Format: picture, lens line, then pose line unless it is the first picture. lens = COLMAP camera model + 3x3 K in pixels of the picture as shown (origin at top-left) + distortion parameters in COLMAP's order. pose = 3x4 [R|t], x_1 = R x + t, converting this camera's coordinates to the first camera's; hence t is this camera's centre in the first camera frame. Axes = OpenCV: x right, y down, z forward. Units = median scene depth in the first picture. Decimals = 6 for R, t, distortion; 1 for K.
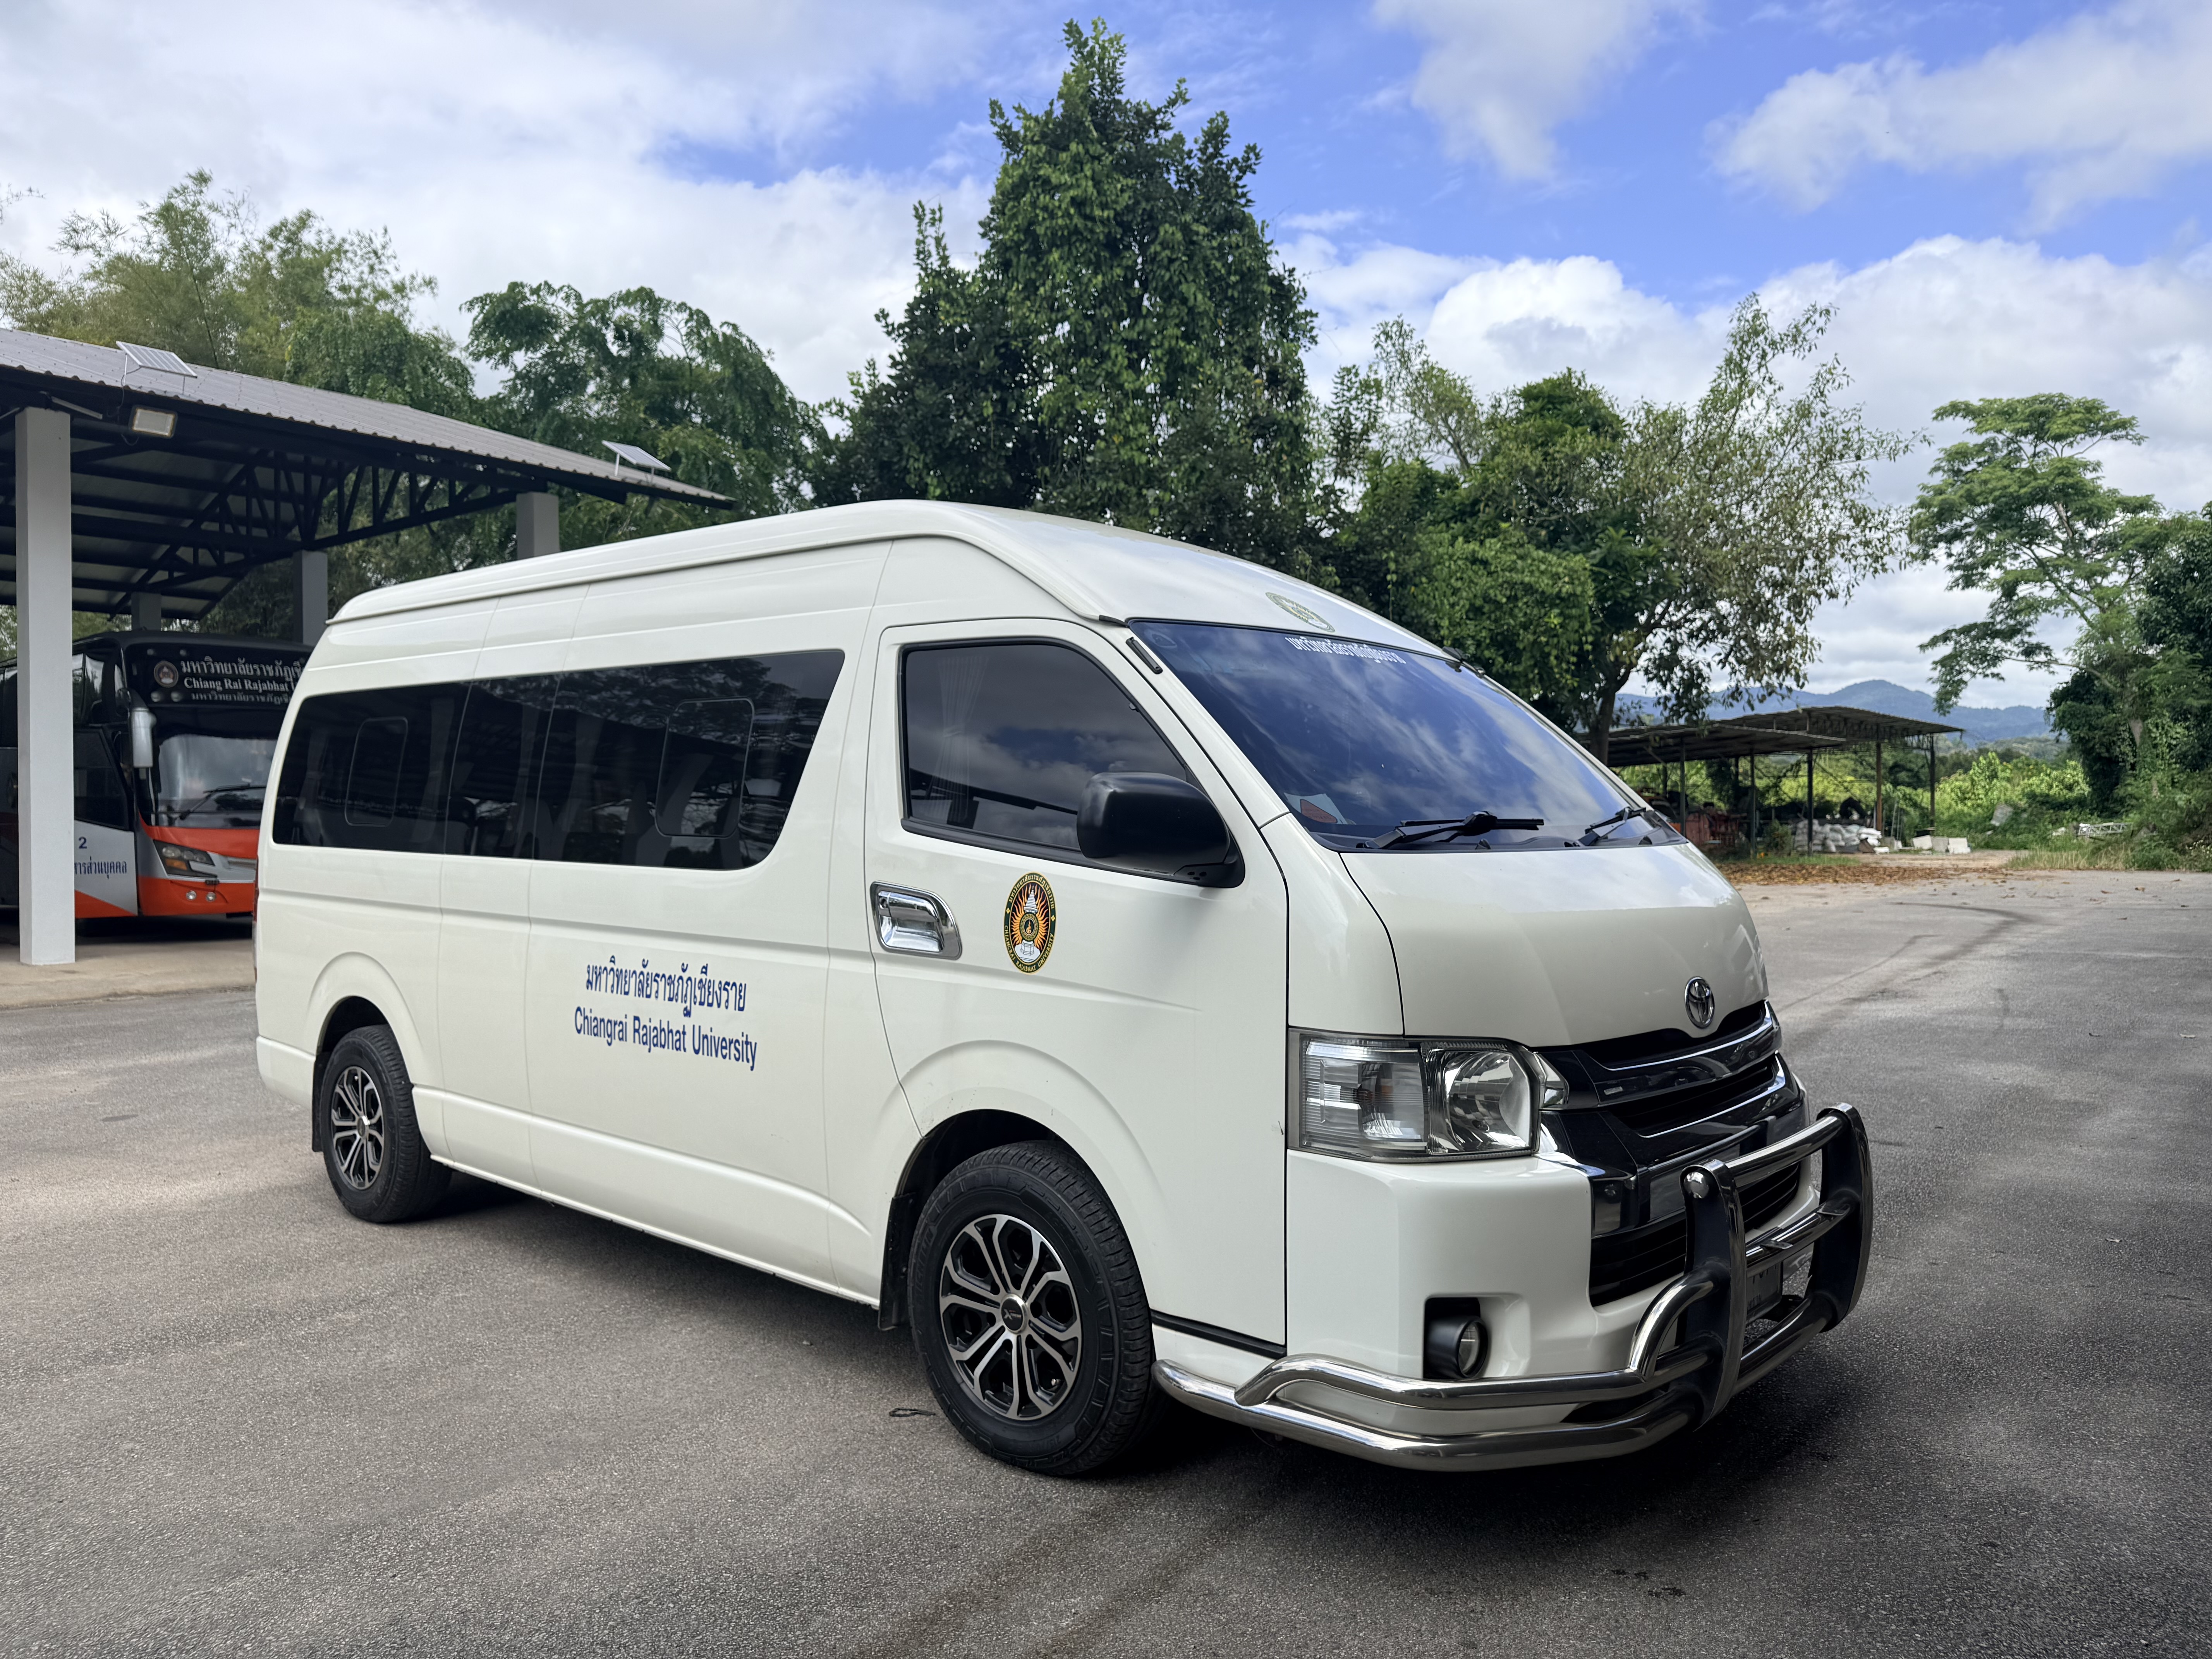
lens RADIAL K [[1596.9, 0, 1147.4], [0, 1596.9, 795.3], [0, 0, 1]] dist [0.004670, -0.007012]
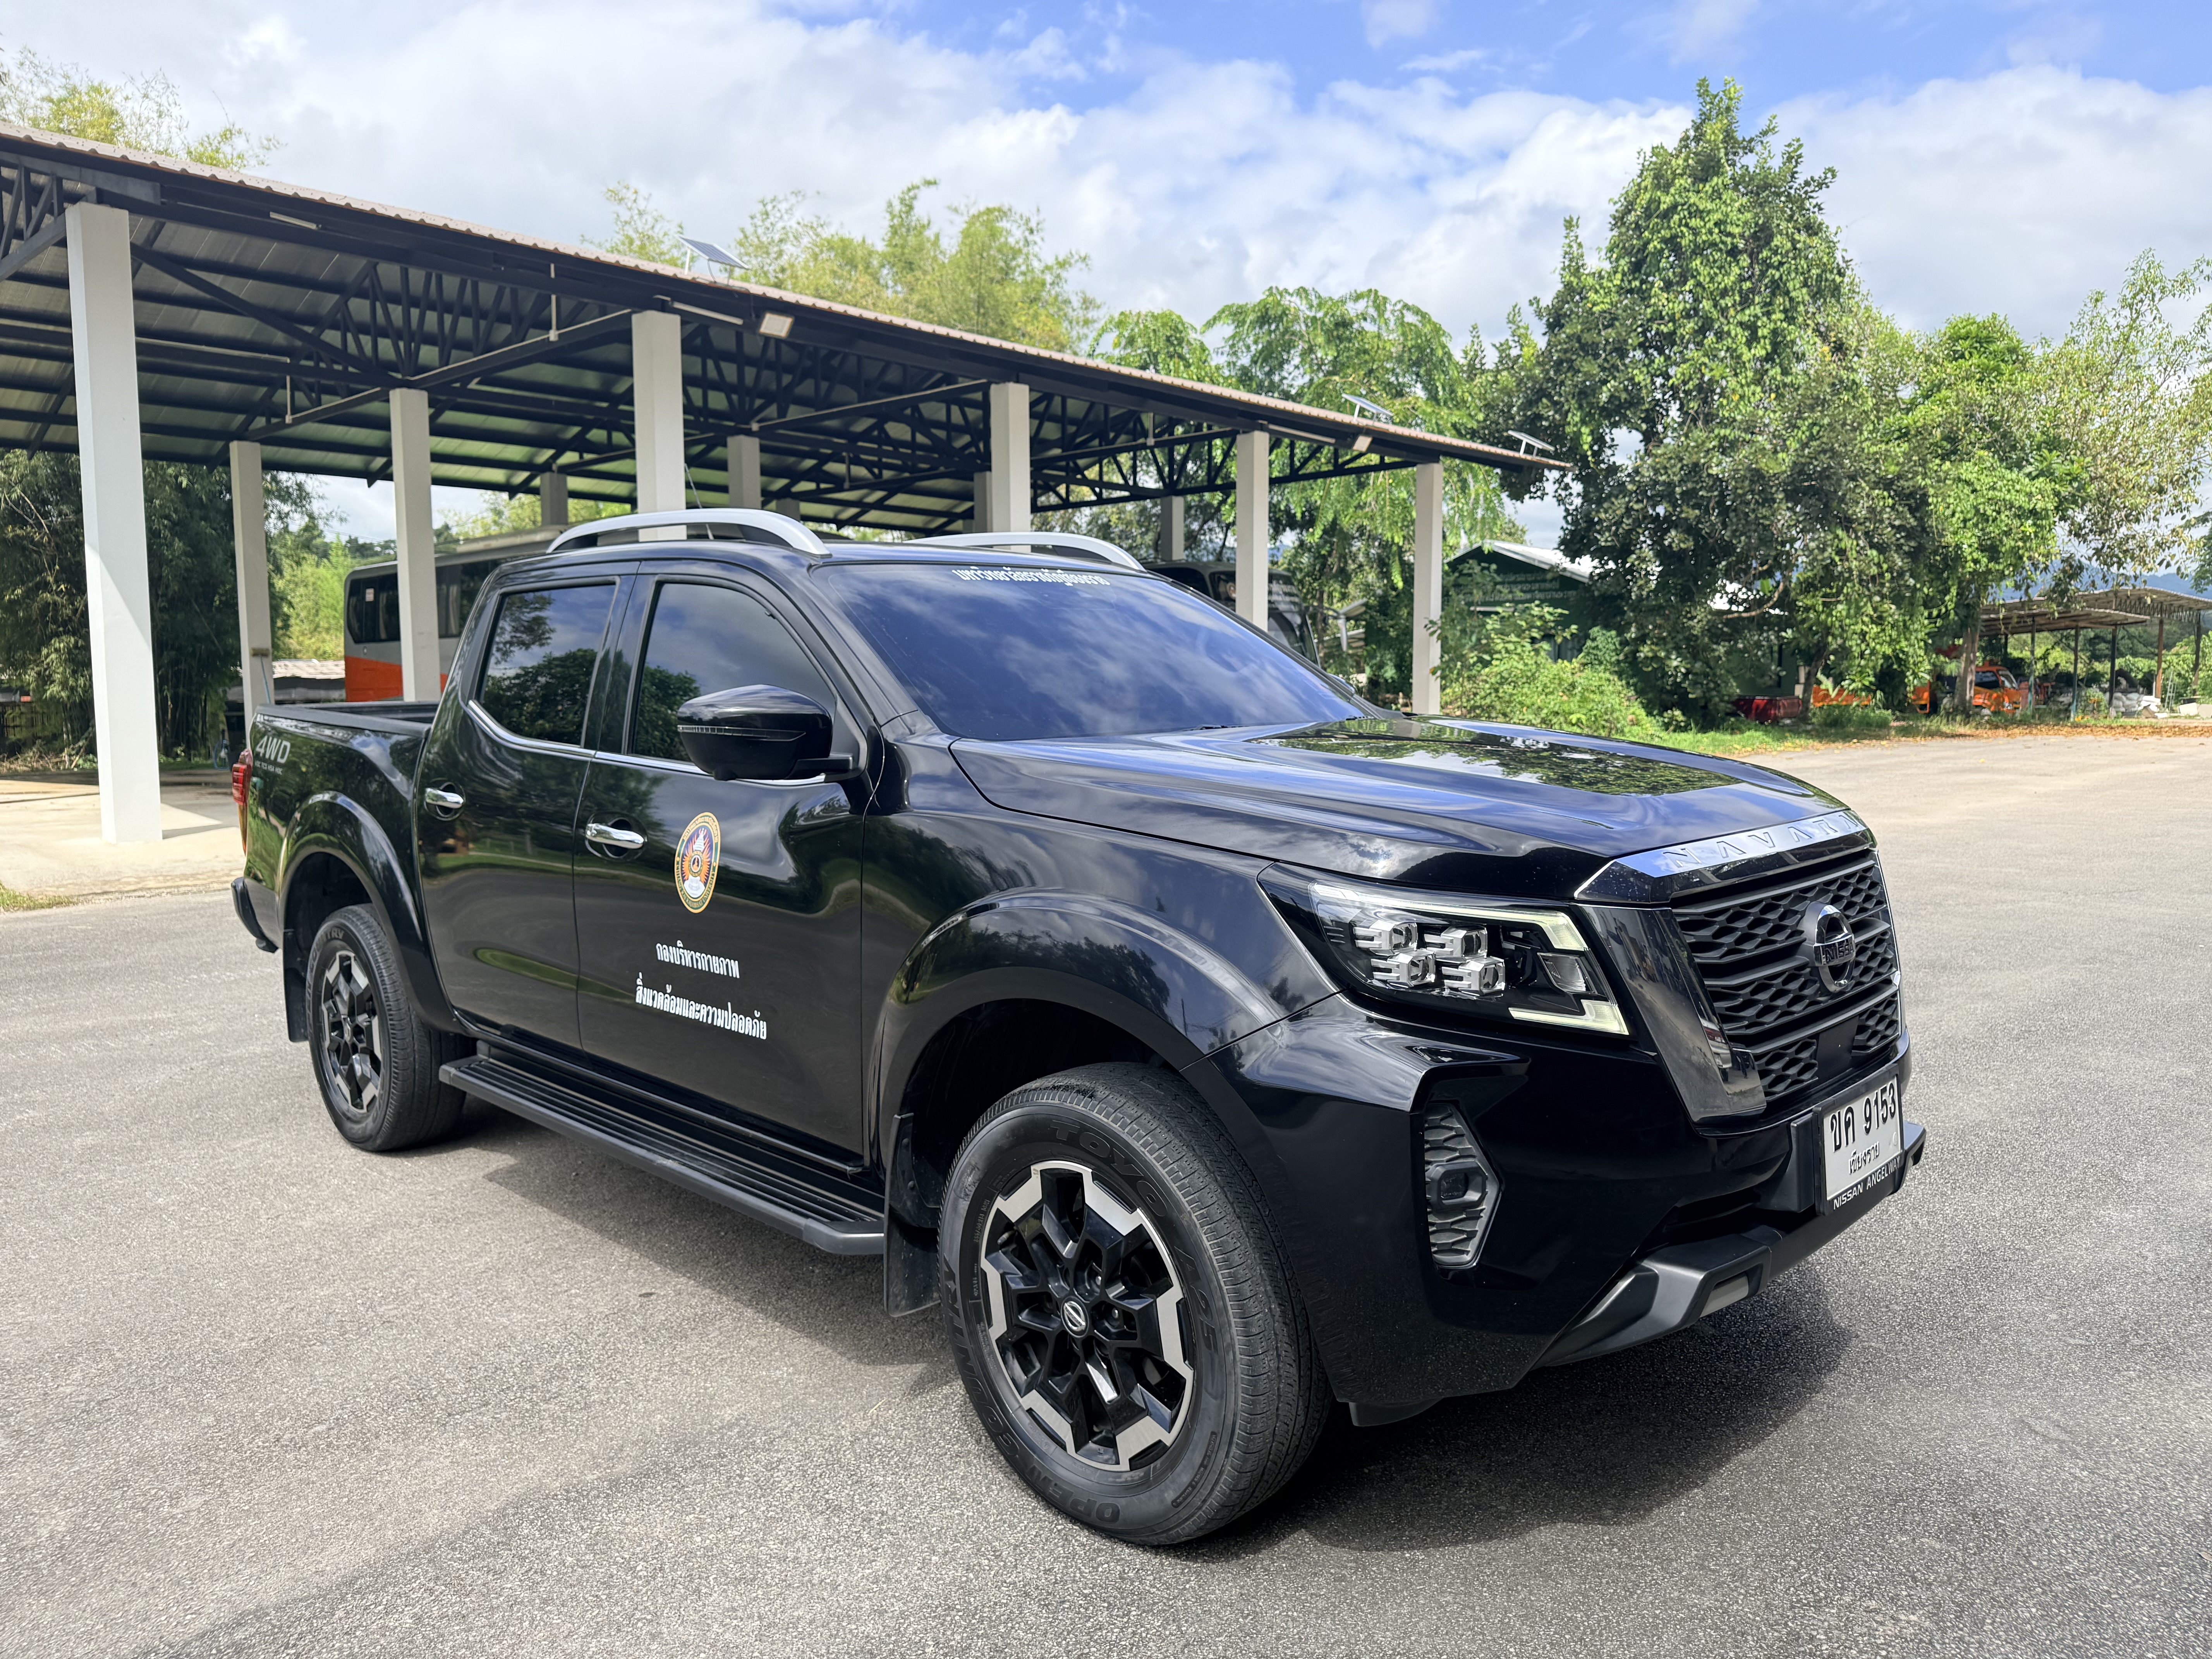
lens RADIAL K [[1558.7, 0, 1108.6], [0, 1558.7, 781.9], [0, 0, 1]] dist [0.036409, -0.056574]
pose [[0.995188, 0.020737, -0.095759, -0.153334], [-0.012878, 0.996551, 0.081971, 0.000330], [0.097129, -0.080344, 0.992024, -0.149983]]
